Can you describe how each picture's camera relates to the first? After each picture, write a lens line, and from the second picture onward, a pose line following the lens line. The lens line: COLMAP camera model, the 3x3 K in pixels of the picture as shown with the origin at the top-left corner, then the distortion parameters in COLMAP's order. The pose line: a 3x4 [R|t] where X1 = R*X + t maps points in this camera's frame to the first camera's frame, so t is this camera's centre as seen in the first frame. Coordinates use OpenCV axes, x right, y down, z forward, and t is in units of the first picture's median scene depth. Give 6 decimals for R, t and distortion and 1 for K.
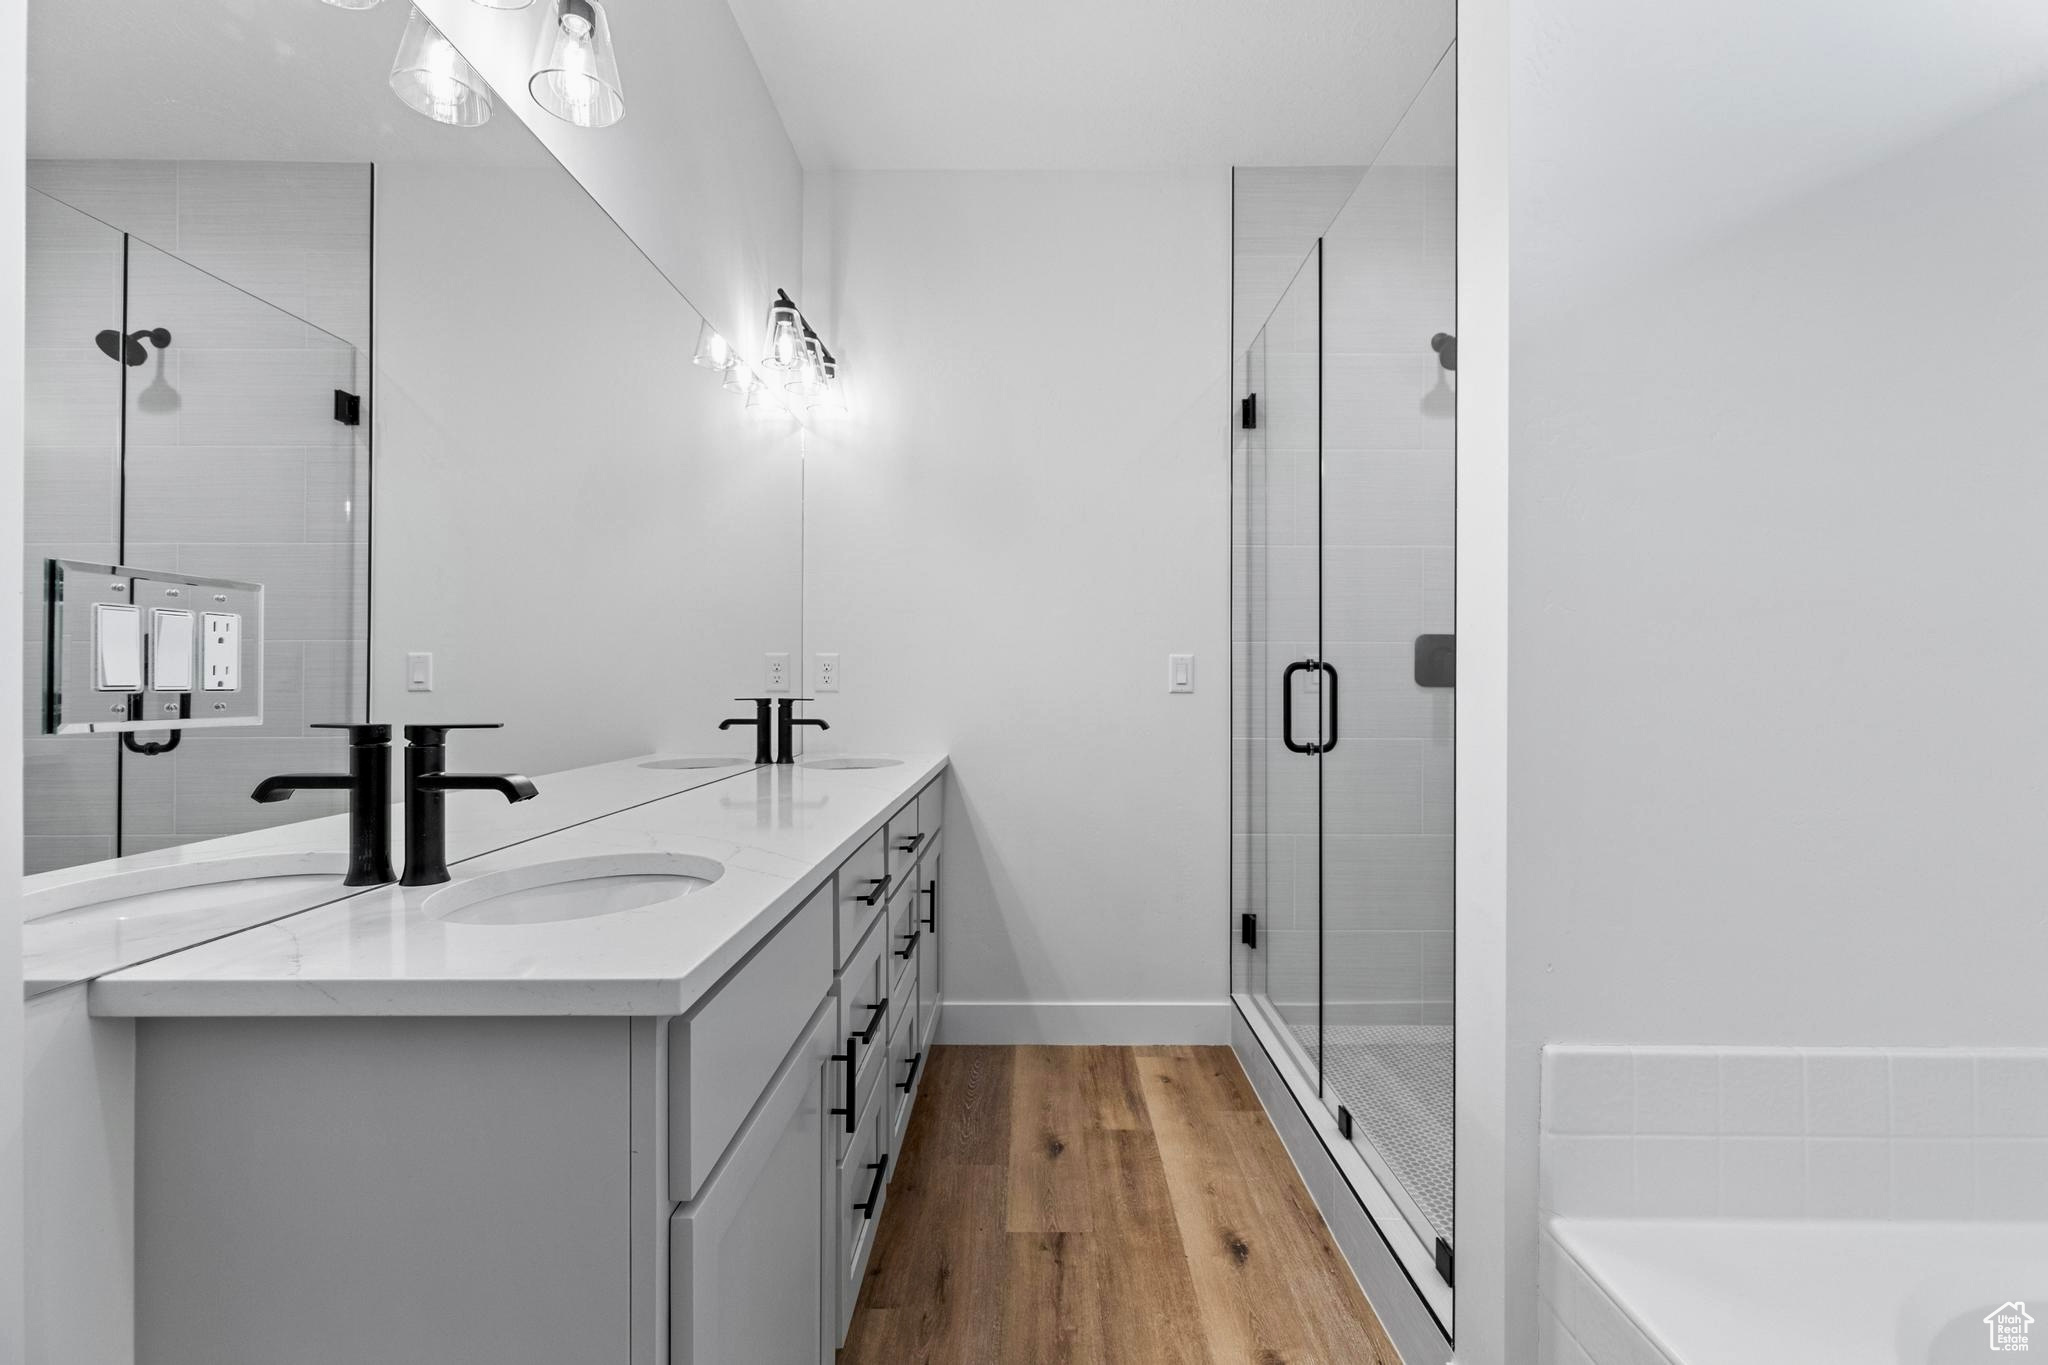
lens RADIAL K [[923.6, 0, 1035.0], [0, 923.6, 693.3], [0, 0, 1]] dist [0.003983, -0.000114]
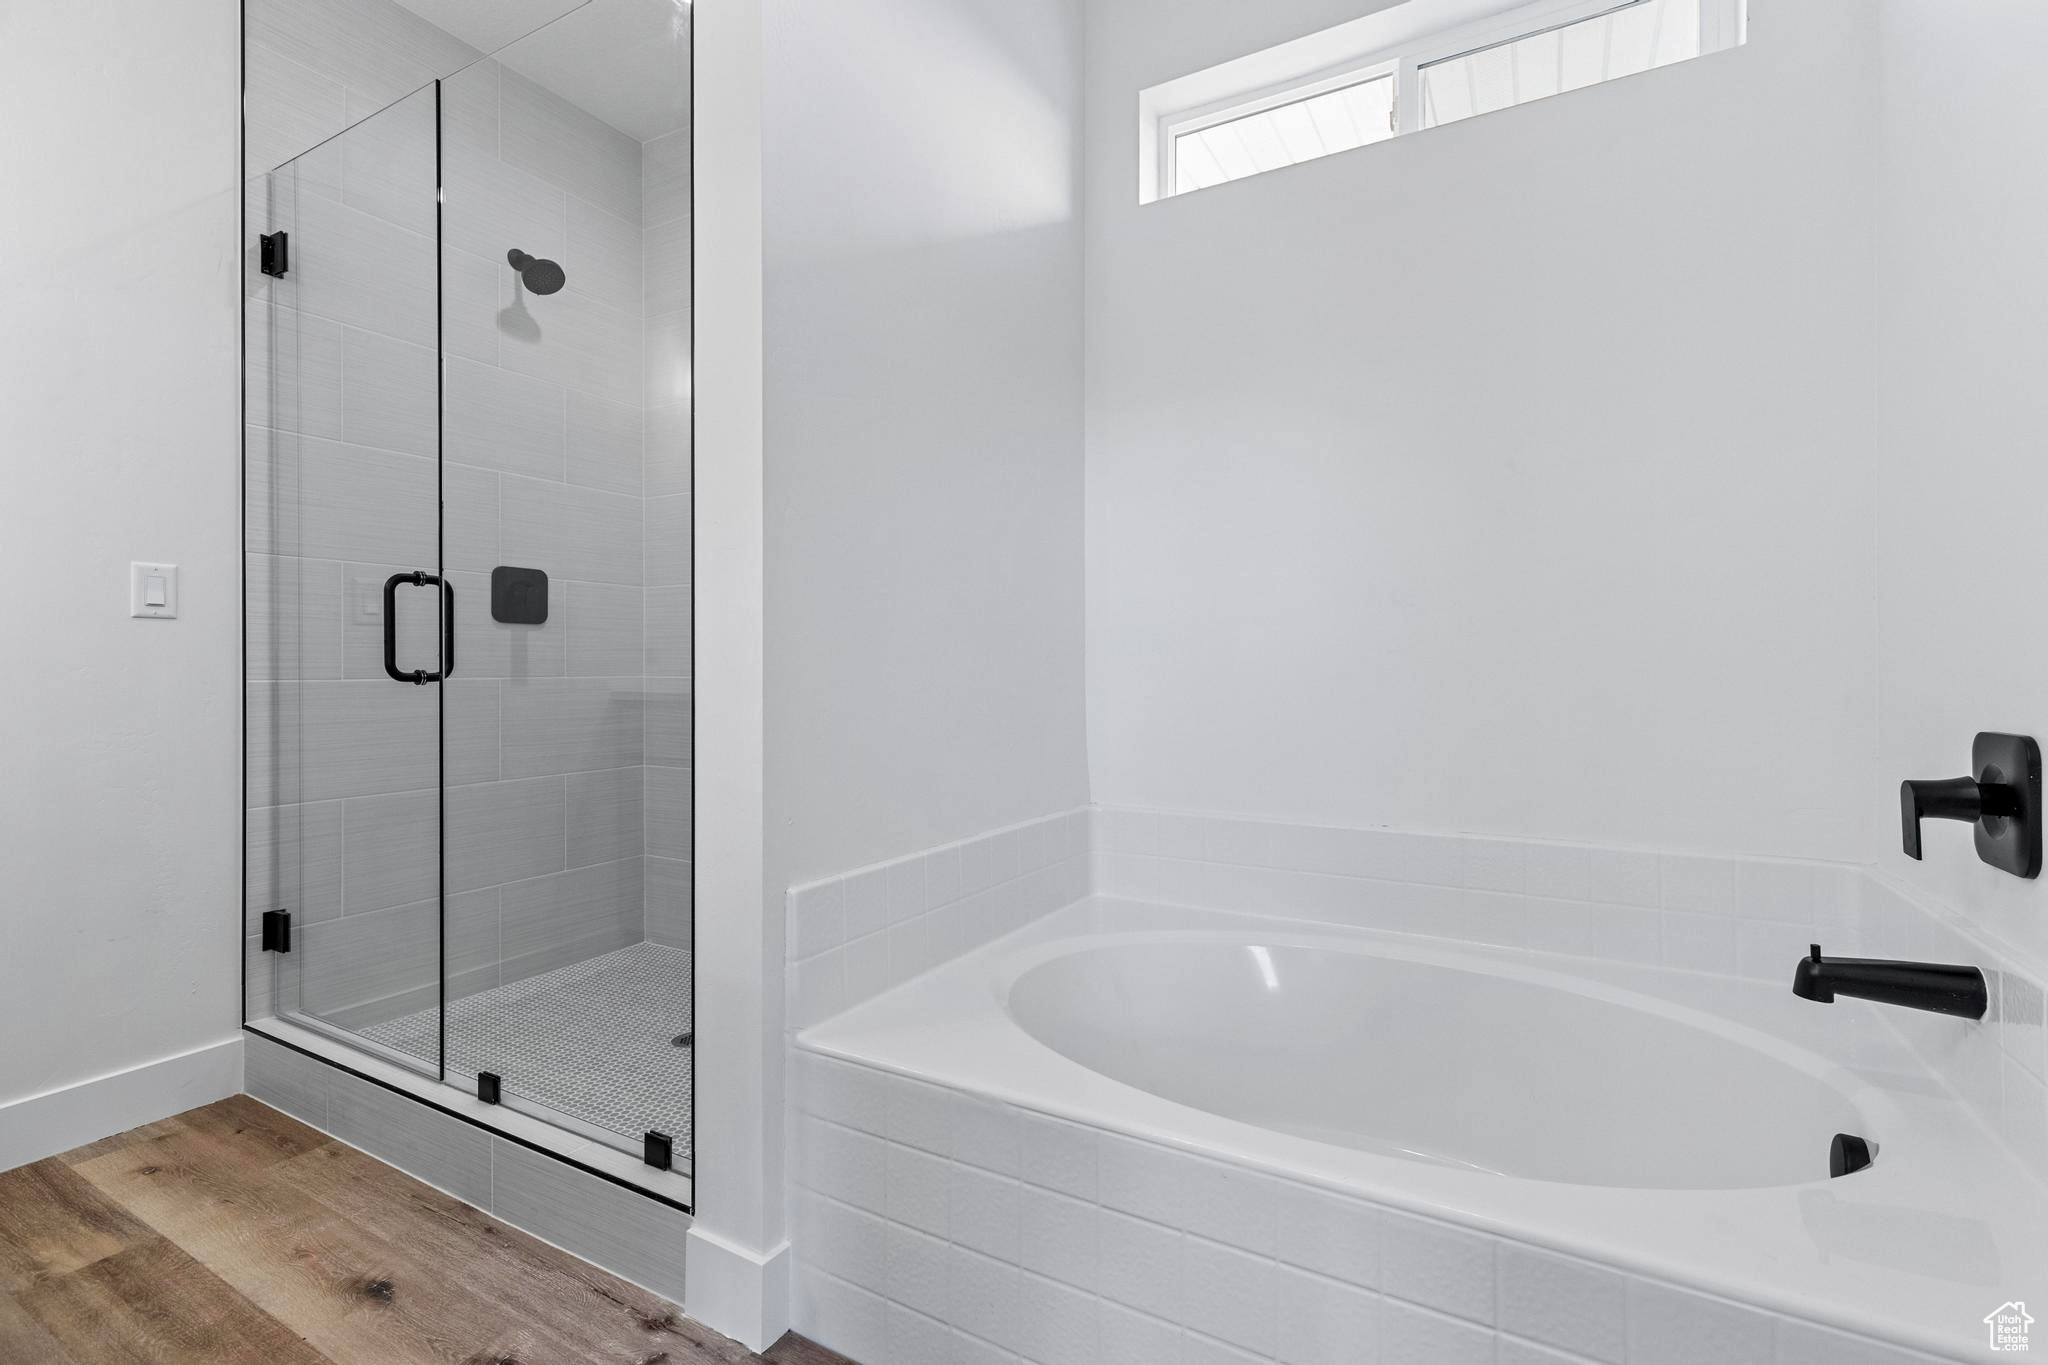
lens RADIAL K [[934.0, 0, 1022.2], [0, 934.0, 675.7], [0, 0, 1]] dist [0.015766, 0.000151]
pose [[0.497730, -0.007621, 0.867299, -0.164631], [0.012286, 0.999923, 0.001736, 0.059946], [-0.867245, 0.009792, 0.497785, 0.082620]]
